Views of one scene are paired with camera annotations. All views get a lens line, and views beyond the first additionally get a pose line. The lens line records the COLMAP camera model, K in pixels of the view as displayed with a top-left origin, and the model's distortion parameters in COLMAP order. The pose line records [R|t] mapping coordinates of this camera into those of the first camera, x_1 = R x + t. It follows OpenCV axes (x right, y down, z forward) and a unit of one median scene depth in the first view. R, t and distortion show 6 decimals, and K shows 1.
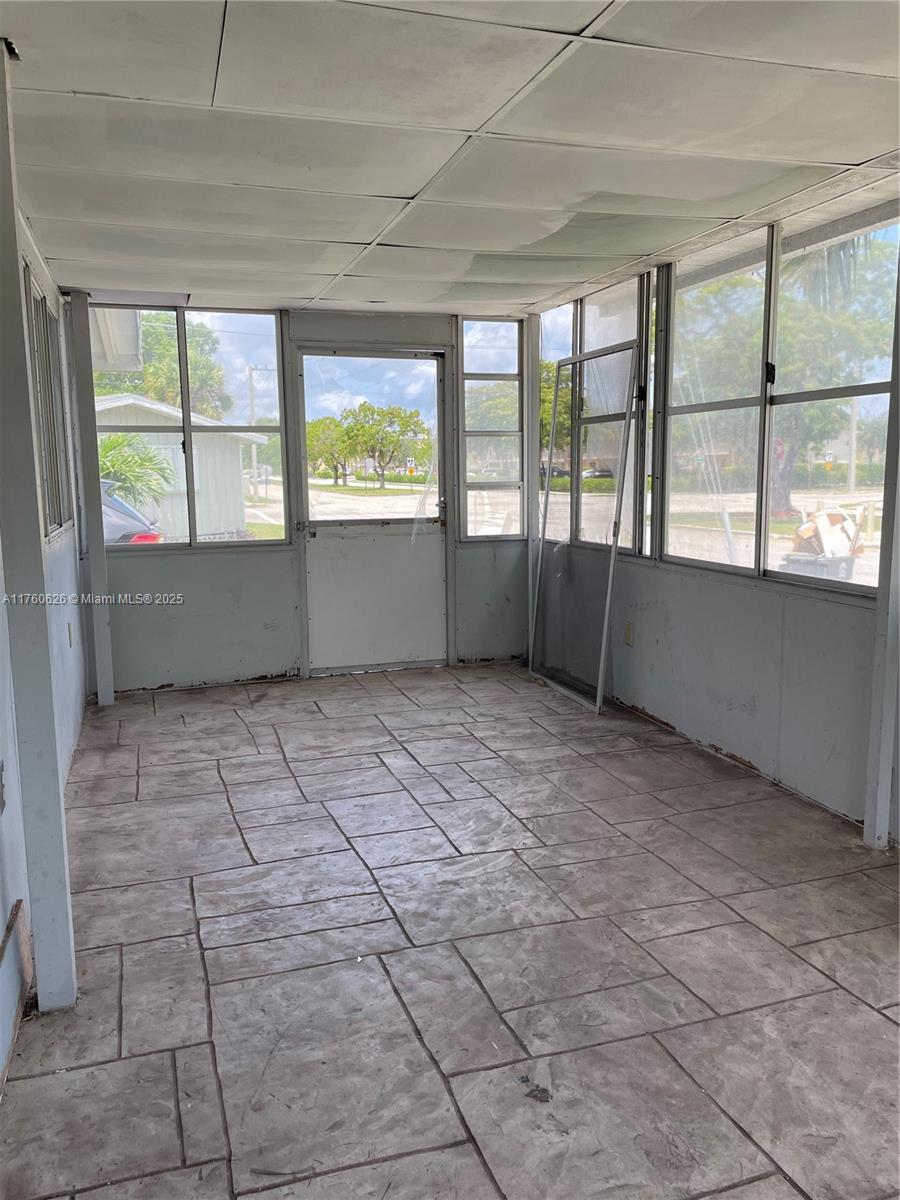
lens RADIAL K [[903.1, 0, 447.7], [0, 903.1, 596.9], [0, 0, 1]] dist [0.091644, -0.119996]
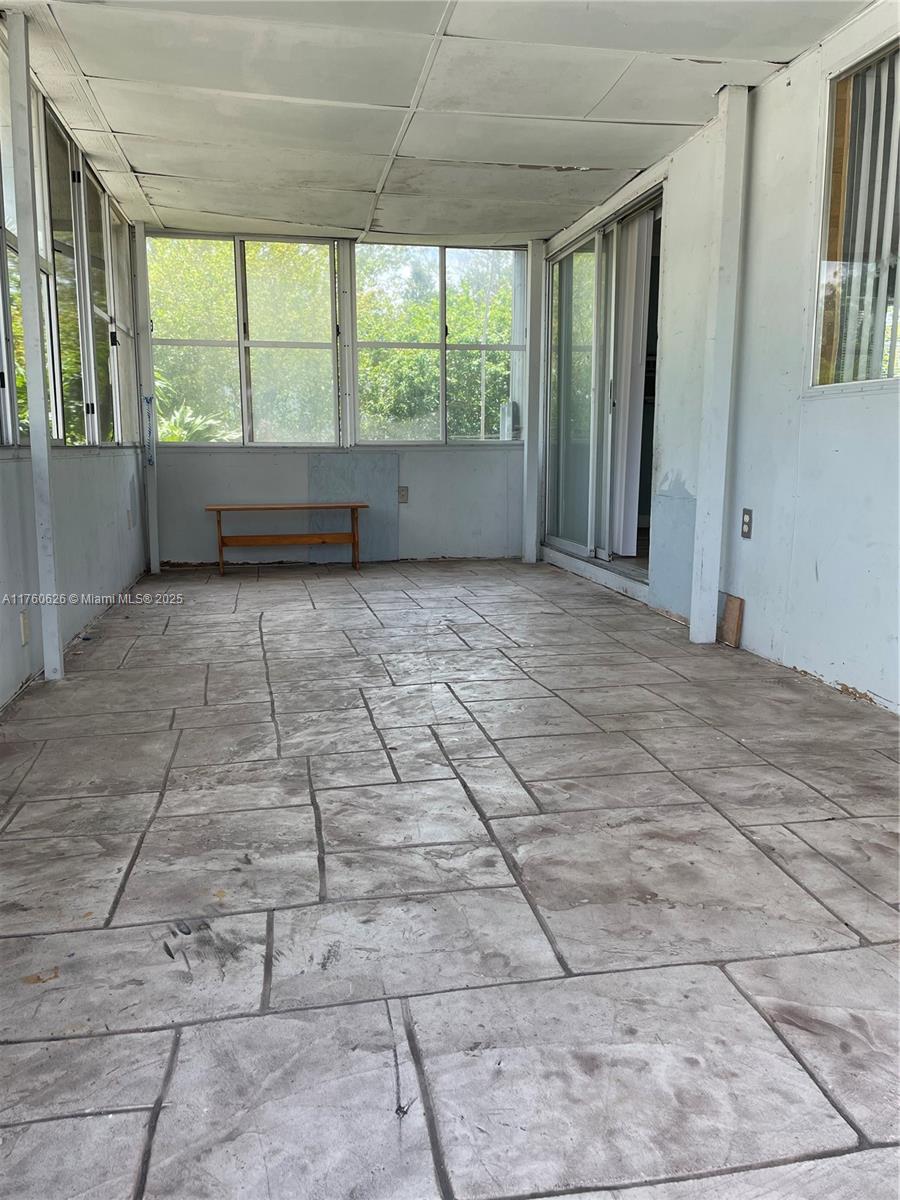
lens RADIAL K [[903.1, 0, 449.9], [0, 903.1, 600.1], [0, 0, 1]] dist [0.091644, -0.119996]
pose [[-0.991825, -0.014432, 0.126784, -0.091211], [0.025343, 0.951510, 0.306572, -0.098010], [-0.125061, 0.307279, -0.943366, 1.463125]]
